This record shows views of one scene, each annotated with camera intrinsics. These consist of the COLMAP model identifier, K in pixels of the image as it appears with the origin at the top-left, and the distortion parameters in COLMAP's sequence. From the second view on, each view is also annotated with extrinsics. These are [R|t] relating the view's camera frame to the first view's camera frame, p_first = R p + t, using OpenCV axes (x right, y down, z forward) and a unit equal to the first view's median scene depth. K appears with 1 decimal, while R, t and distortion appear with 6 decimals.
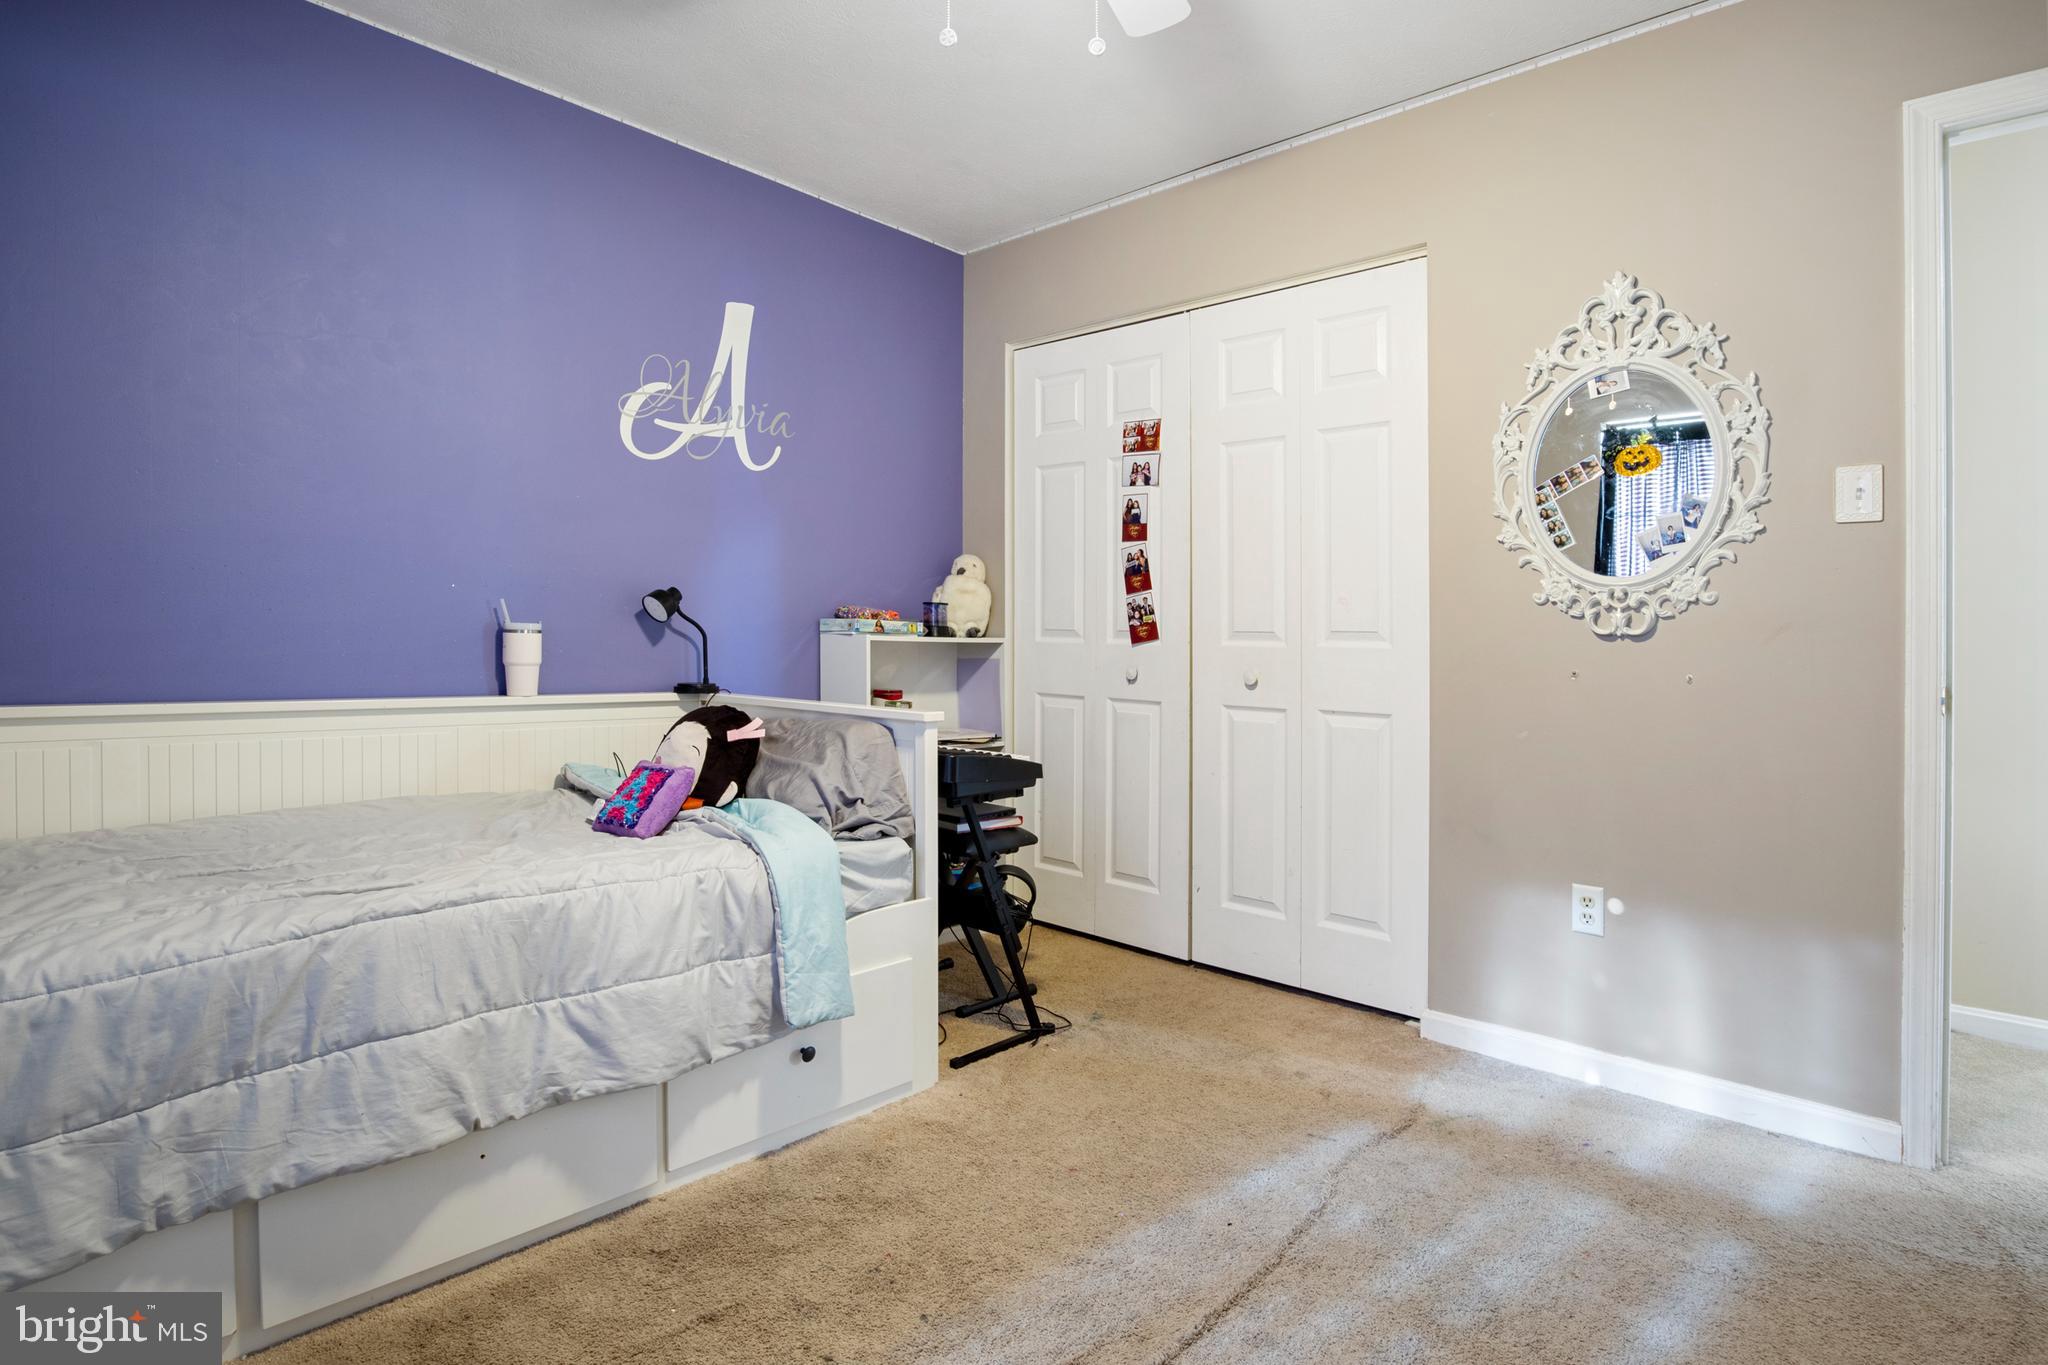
lens RADIAL K [[1072.1, 0, 1027.5], [0, 1072.1, 627.7], [0, 0, 1]] dist [-0.017520, 0.000029]
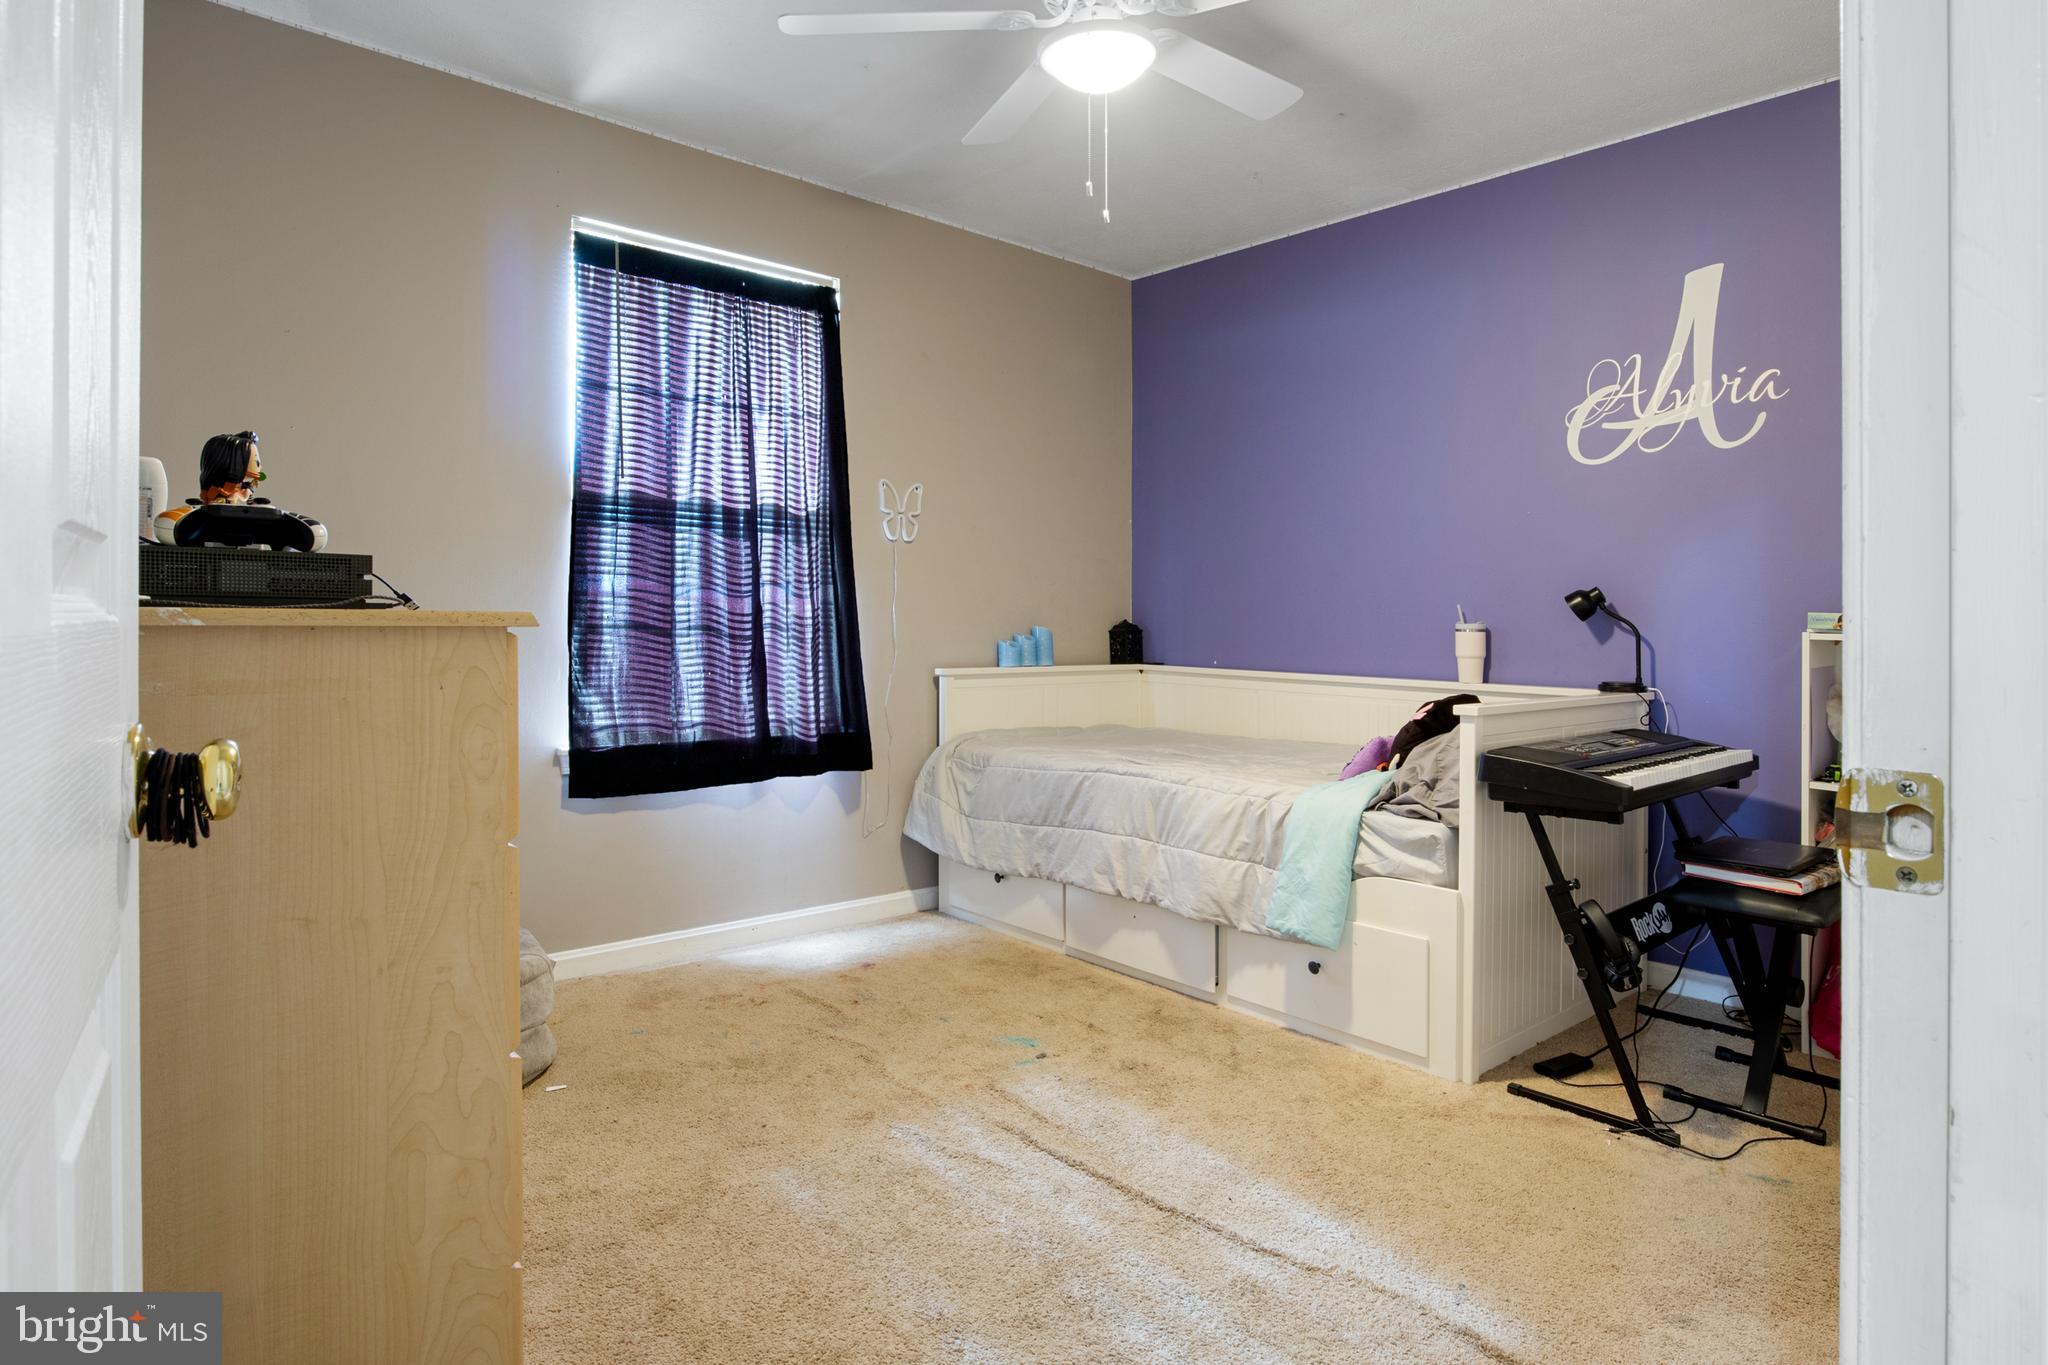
lens RADIAL K [[1132.7, 0, 1026.0], [0, 1132.7, 638.0], [0, 0, 1]] dist [-0.003556, -0.000147]
pose [[-0.103027, -0.003205, -0.994673, 1.015446], [-0.001834, 0.999994, -0.003032, 0.019530], [0.994677, 0.001512, -0.103032, 0.718668]]
